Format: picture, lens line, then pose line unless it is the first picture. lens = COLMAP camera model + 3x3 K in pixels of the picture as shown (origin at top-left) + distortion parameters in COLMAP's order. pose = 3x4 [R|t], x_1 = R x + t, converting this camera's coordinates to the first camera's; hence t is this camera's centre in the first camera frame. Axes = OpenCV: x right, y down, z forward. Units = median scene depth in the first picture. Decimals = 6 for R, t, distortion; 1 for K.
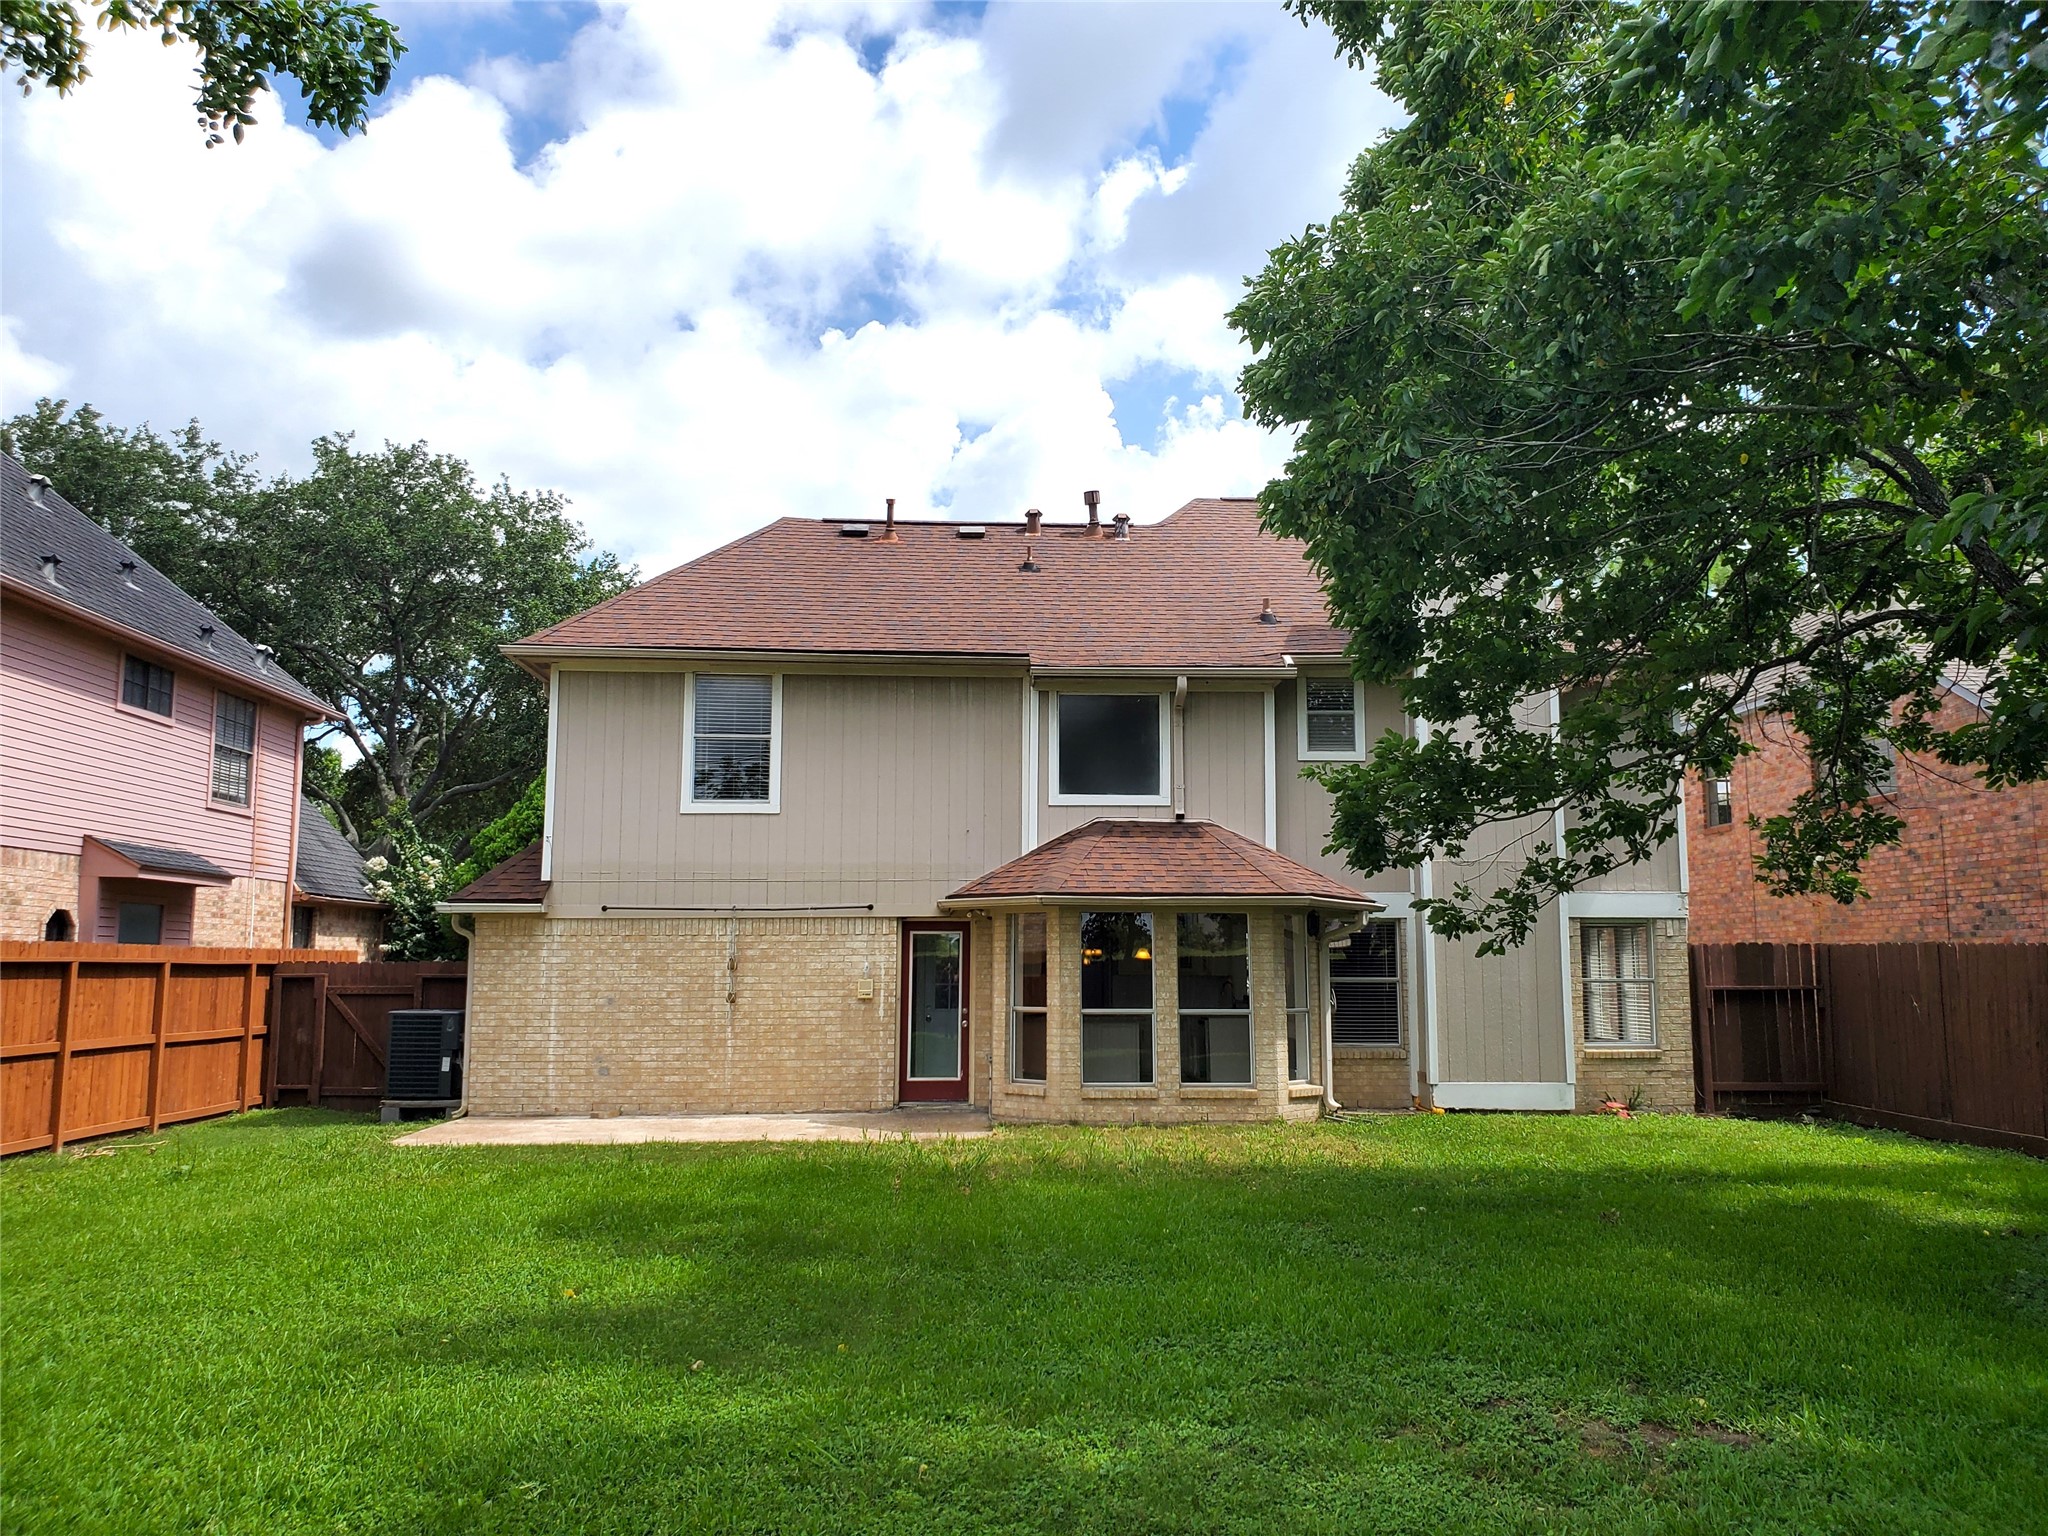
lens RADIAL K [[1604.8, 0, 1030.2], [0, 1604.8, 735.8], [0, 0, 1]] dist [0.106635, -0.239631]
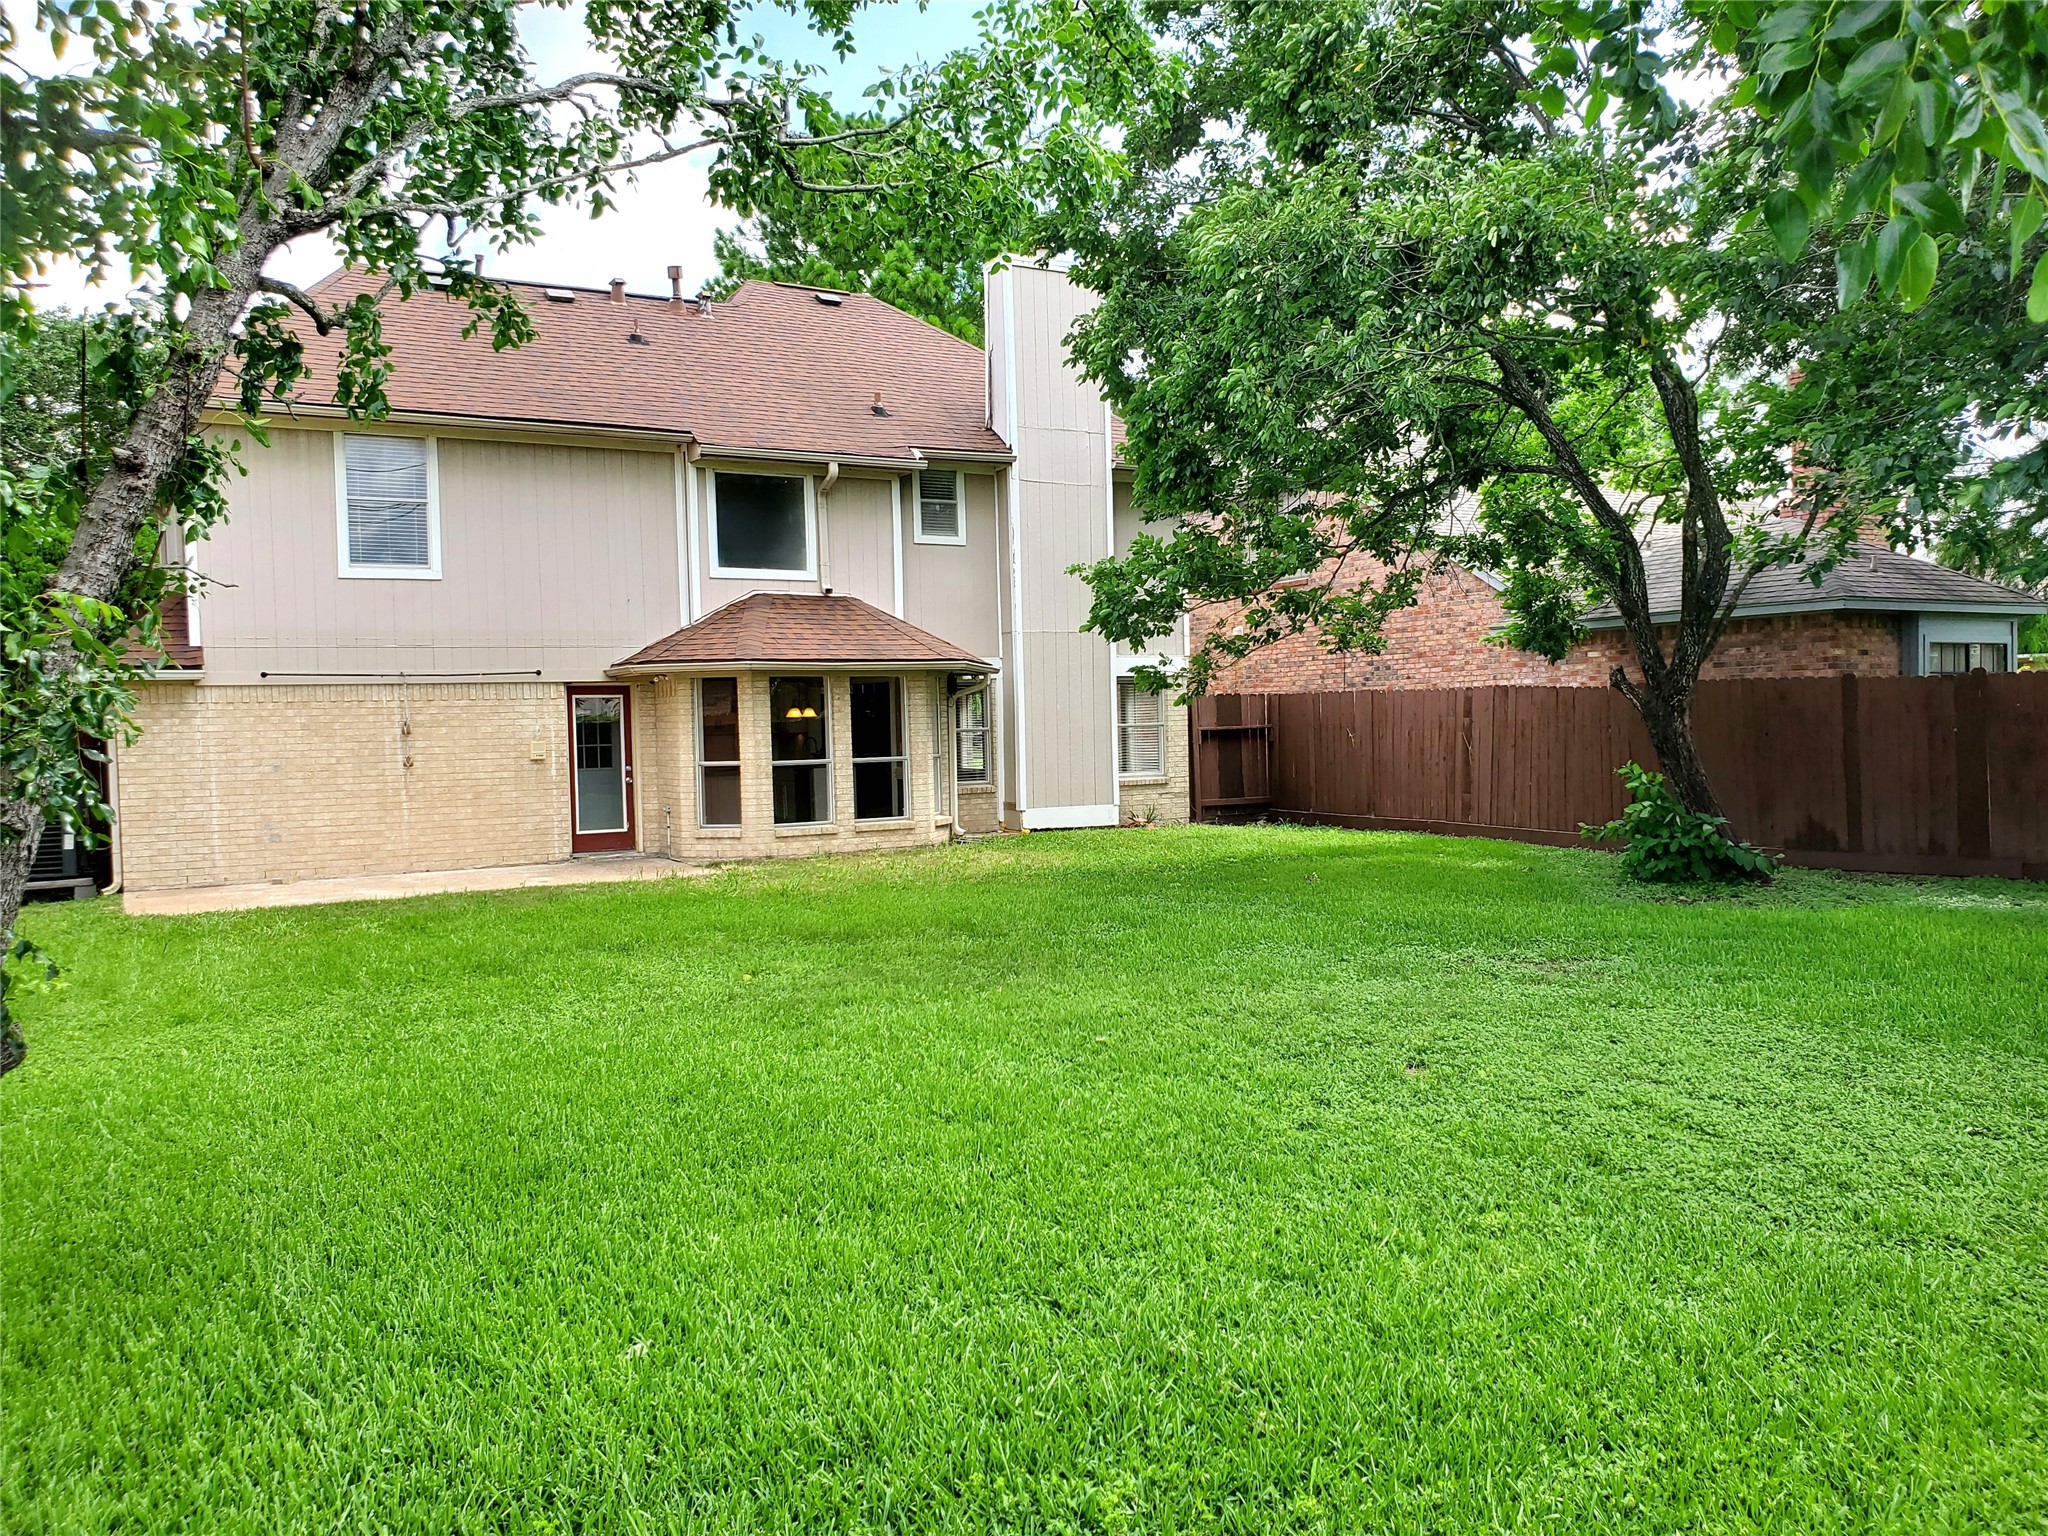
lens RADIAL K [[1596.3, 0, 1025.4], [0, 1596.3, 785.8], [0, 0, 1]] dist [0.002664, 0.010073]
pose [[0.884837, -0.039582, 0.464215, -0.306042], [-0.045741, 0.984190, 0.171106, -0.012427], [-0.463649, -0.172634, 0.869038, -0.055289]]
